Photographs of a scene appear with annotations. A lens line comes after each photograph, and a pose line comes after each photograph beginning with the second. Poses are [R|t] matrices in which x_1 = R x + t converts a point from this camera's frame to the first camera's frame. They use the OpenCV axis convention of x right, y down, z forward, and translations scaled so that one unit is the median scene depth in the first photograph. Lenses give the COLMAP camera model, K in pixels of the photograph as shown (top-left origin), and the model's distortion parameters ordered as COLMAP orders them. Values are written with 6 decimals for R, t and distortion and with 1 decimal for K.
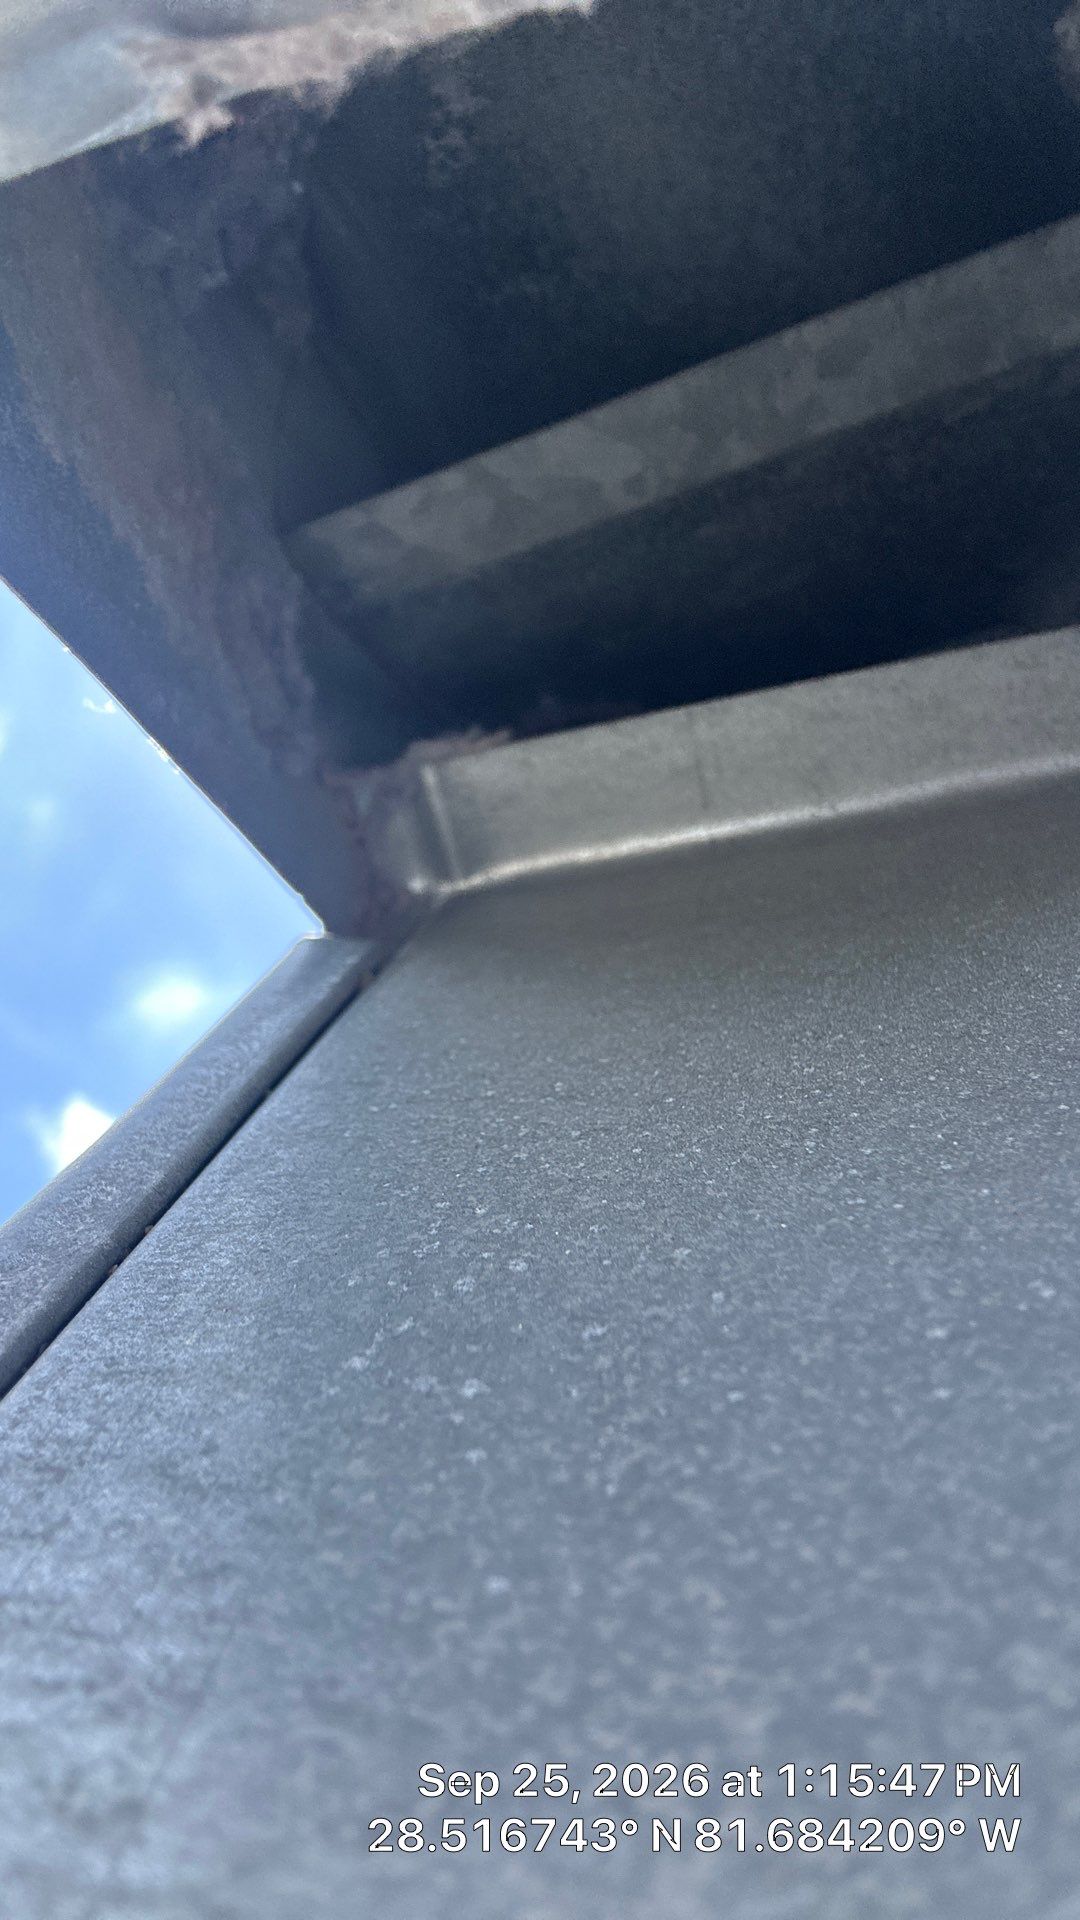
lens RADIAL K [[1317.3, 0, 512.6], [0, 1317.3, 1002.6], [0, 0, 1]] dist [0.091758, -0.155641]
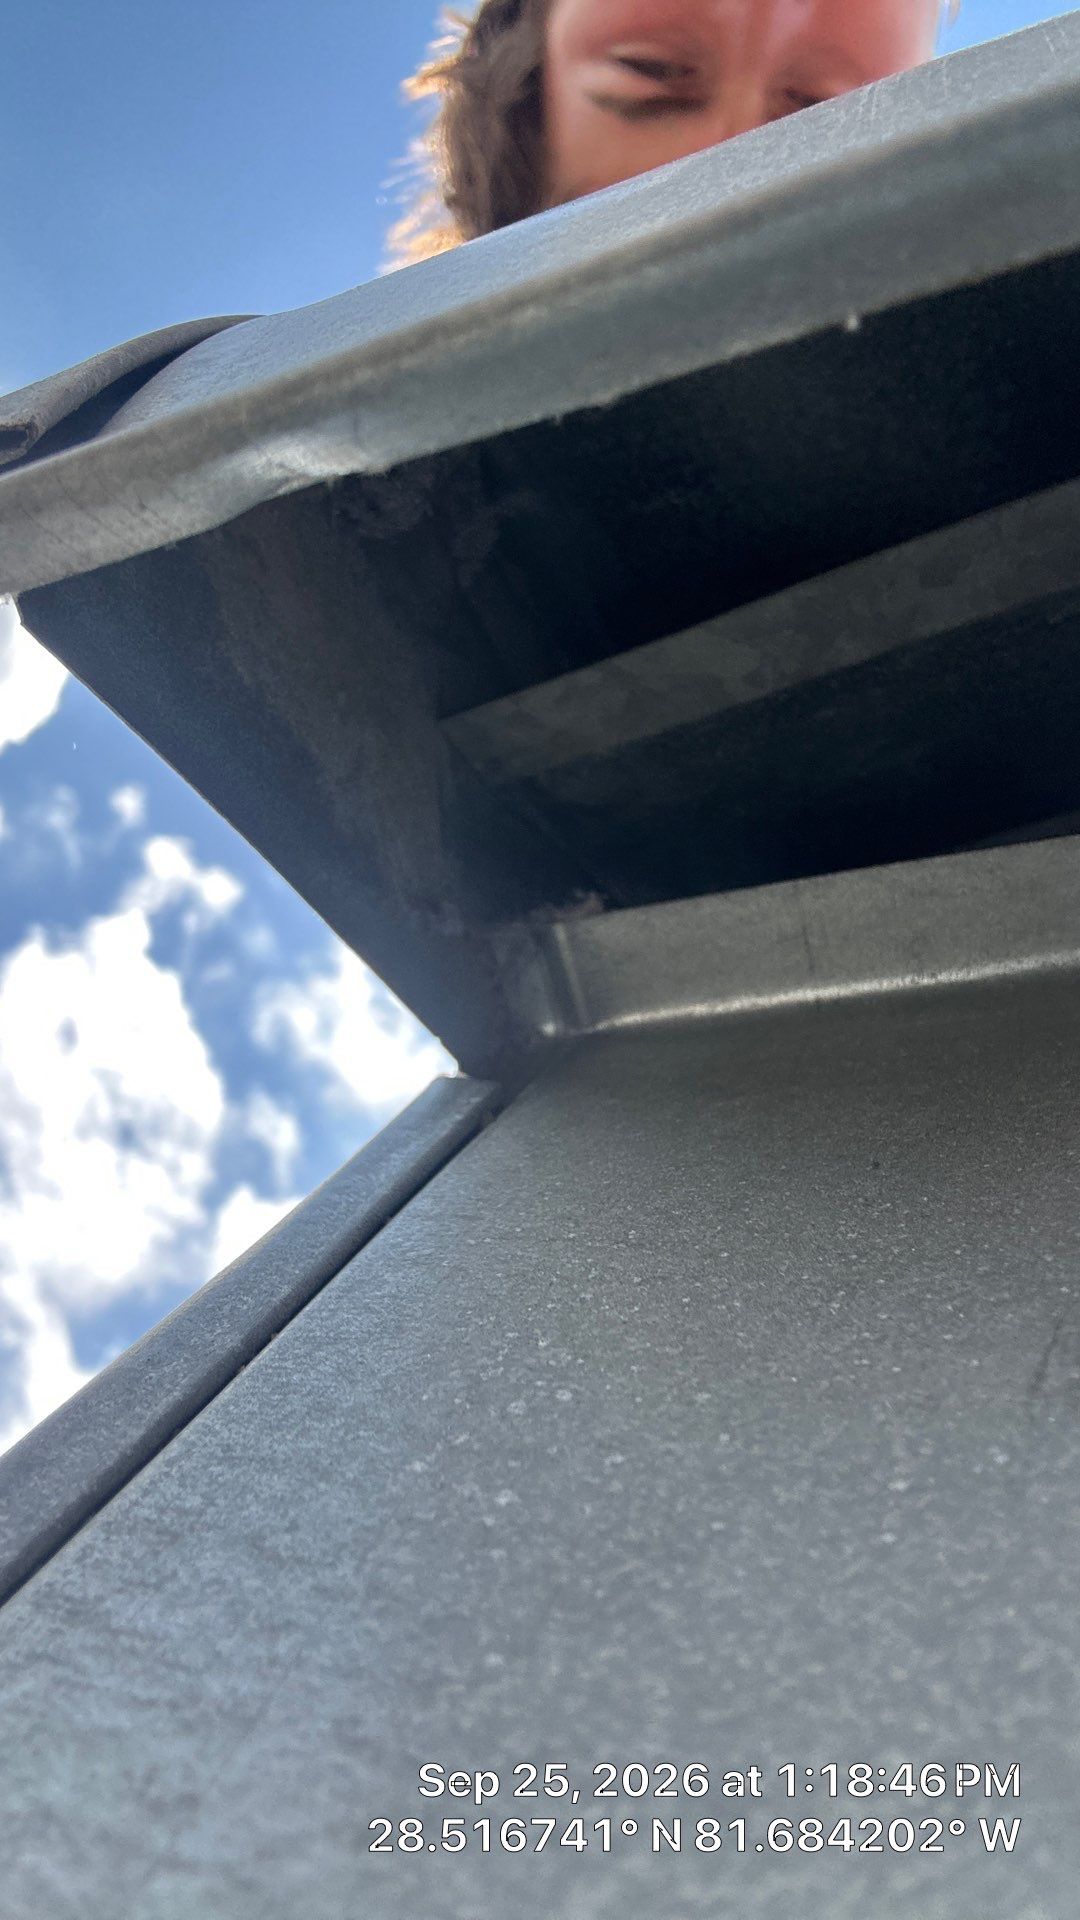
lens RADIAL K [[1350.1, 0, 492.9], [0, 1350.1, 1002.5], [0, 0, 1]] dist [0.116507, -0.167917]
pose [[0.985754, 0.033152, -0.164893, 0.143880], [-0.045138, 0.996561, -0.069486, -0.065794], [0.162022, 0.075939, 0.983861, -0.241305]]
